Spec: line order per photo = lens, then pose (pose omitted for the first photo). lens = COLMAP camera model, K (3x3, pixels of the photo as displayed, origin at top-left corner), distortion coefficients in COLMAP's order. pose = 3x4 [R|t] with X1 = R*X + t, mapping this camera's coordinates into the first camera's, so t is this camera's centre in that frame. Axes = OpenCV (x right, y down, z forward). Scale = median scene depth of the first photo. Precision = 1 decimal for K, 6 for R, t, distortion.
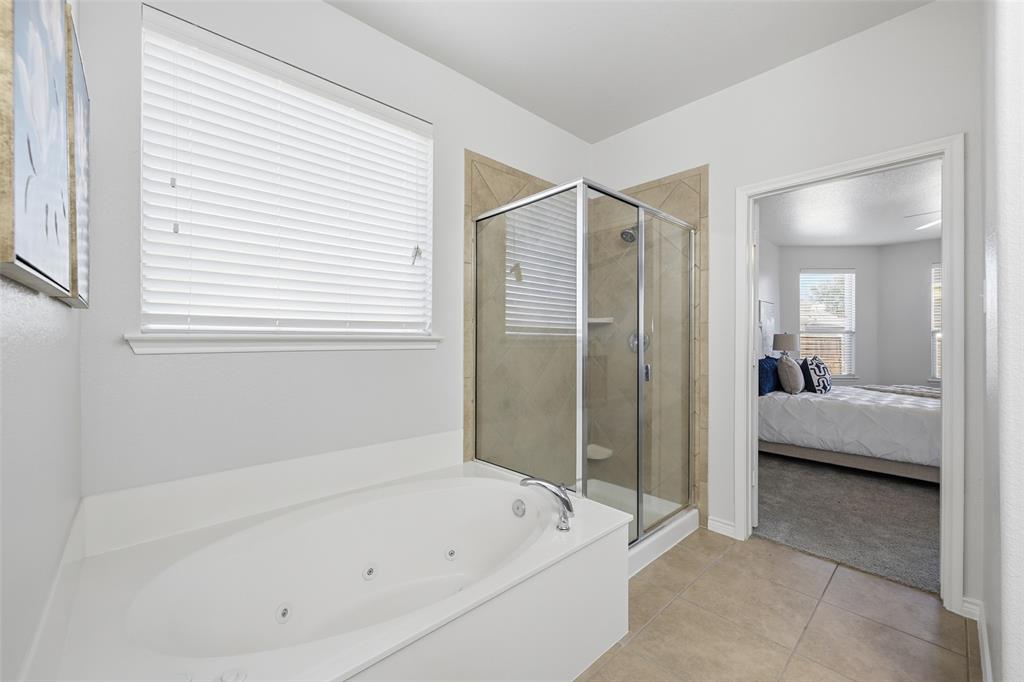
lens RADIAL K [[406.4, 0, 513.4], [0, 406.4, 338.3], [0, 0, 1]] dist [-0.000717, 0.000395]
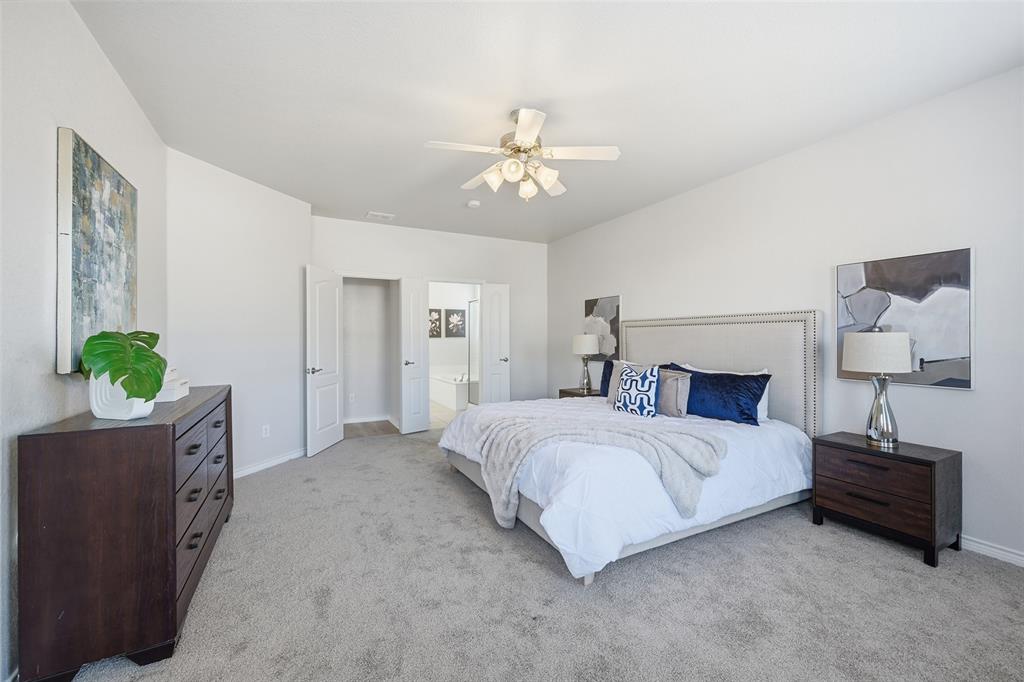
lens RADIAL K [[406.4, 0, 512.3], [0, 406.4, 340.6], [0, 0, 1]] dist [-0.000717, 0.000395]
pose [[-0.256655, -0.003677, -0.966496, 1.528708], [-0.003314, 0.999990, -0.002924, 0.002217], [0.966497, 0.002452, -0.256664, 0.956665]]
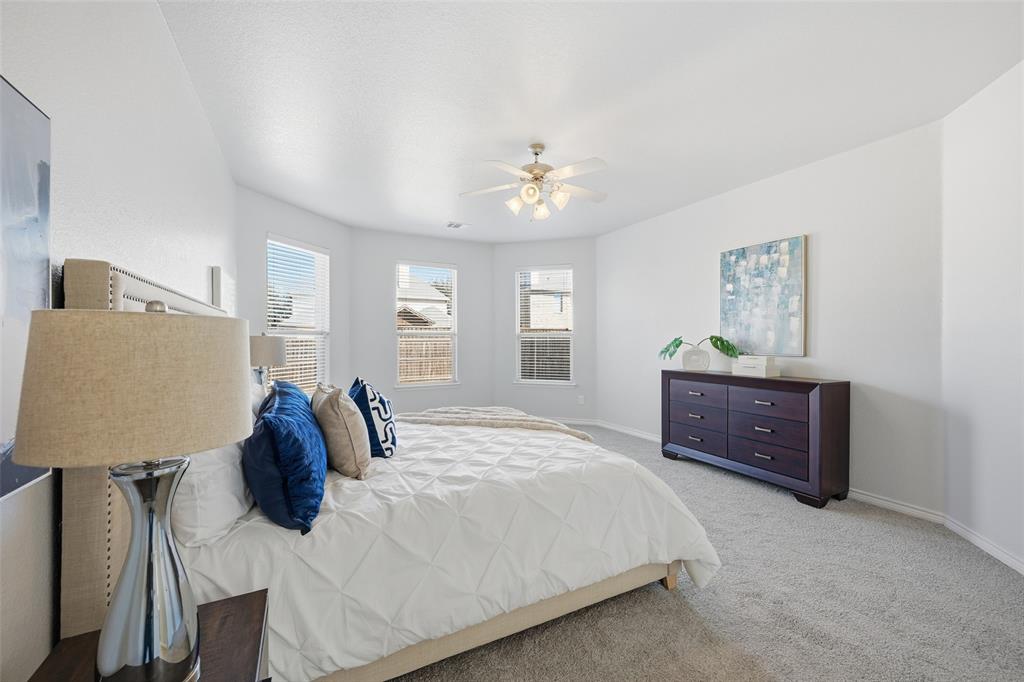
lens RADIAL K [[406.4, 0, 513.3], [0, 406.4, 337.2], [0, 0, 1]] dist [-0.000717, 0.000395]
pose [[0.255211, 0.002473, 0.966882, 0.302693], [-0.002503, 0.999995, -0.001897, -0.010880], [-0.966882, -0.001936, 0.255216, 0.715354]]
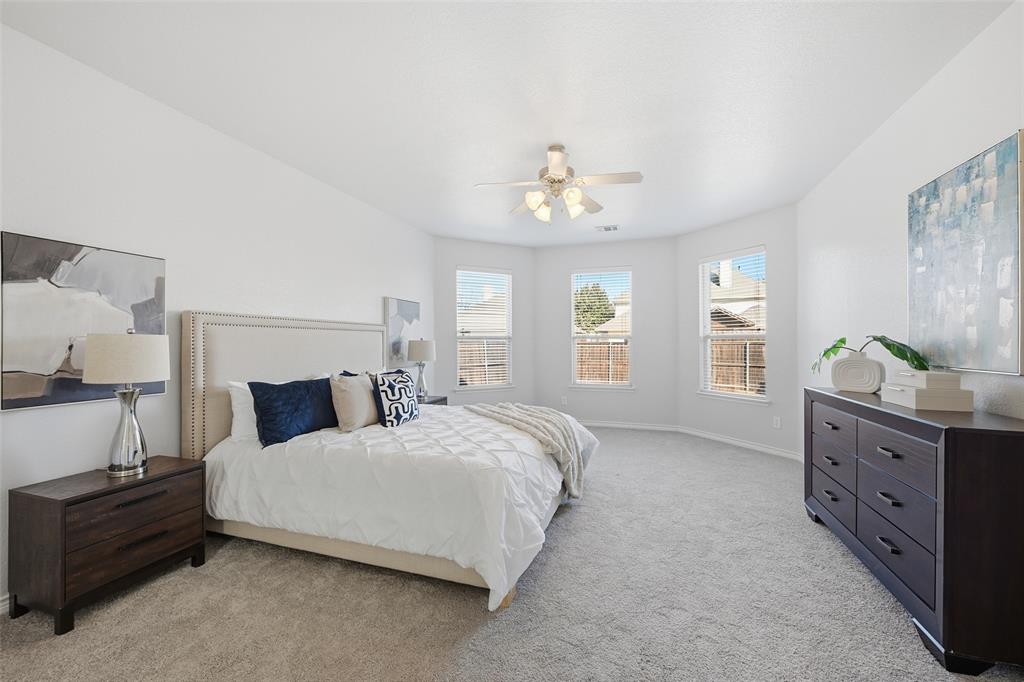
lens RADIAL K [[406.4, 0, 519.9], [0, 406.4, 341.3], [0, 0, 1]] dist [-0.000717, 0.000395]
pose [[0.869669, -0.000762, 0.493634, 0.596350], [0.000924, 1.000000, -0.000084, -0.010407], [-0.493634, 0.000529, 0.869670, 0.275355]]
